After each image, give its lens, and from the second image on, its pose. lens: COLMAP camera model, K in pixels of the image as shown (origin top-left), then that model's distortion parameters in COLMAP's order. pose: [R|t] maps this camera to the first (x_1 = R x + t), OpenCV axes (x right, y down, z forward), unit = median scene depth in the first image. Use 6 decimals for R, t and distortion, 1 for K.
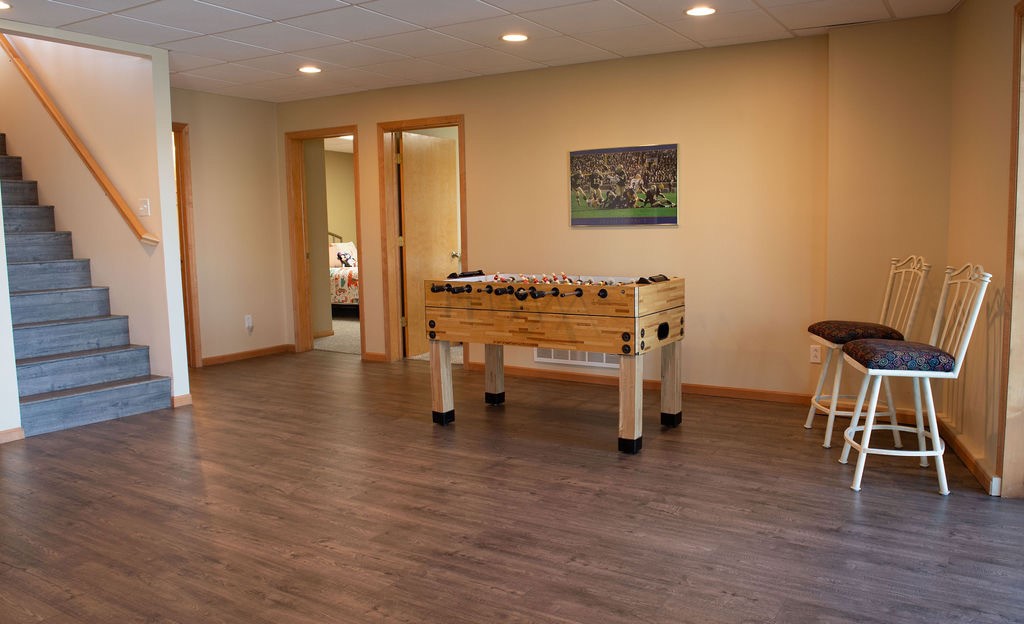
lens RADIAL K [[782.6, 0, 512.7], [0, 782.6, 309.5], [0, 0, 1]] dist [-0.070814, -0.004846]
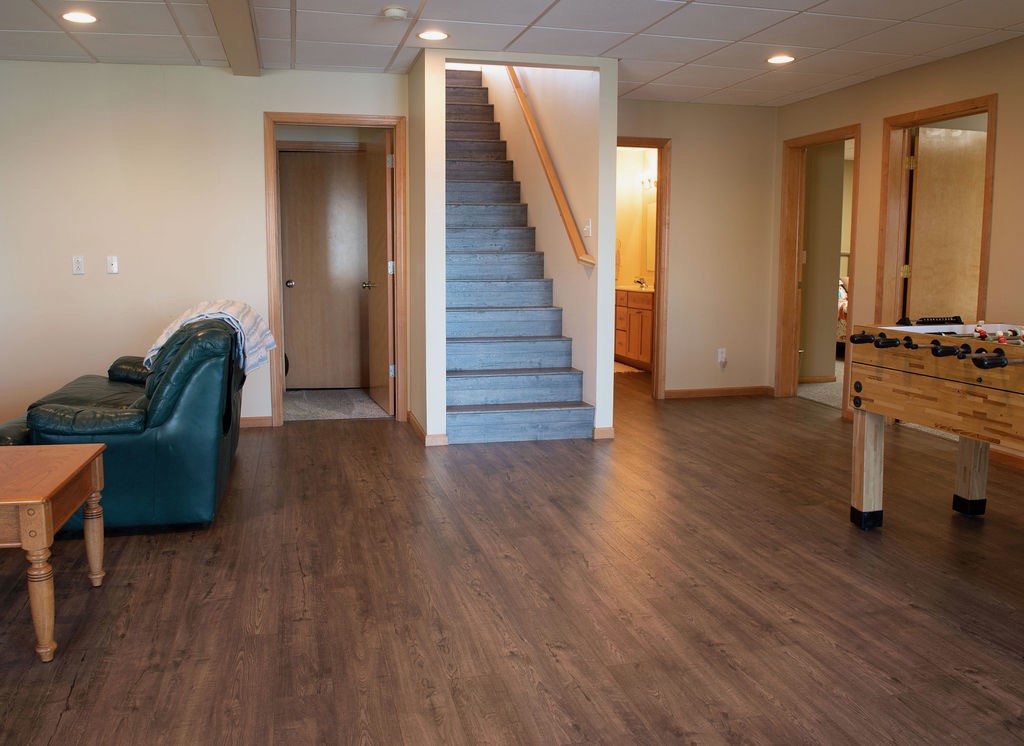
lens RADIAL K [[787.0, 0, 467.8], [0, 787.0, 345.0], [0, 0, 1]] dist [-0.052332, -0.005414]
pose [[0.698184, 0.089550, -0.710296, 0.148202], [-0.080584, 0.995671, 0.046318, -0.023570], [0.711369, 0.024900, 0.702378, 0.241661]]
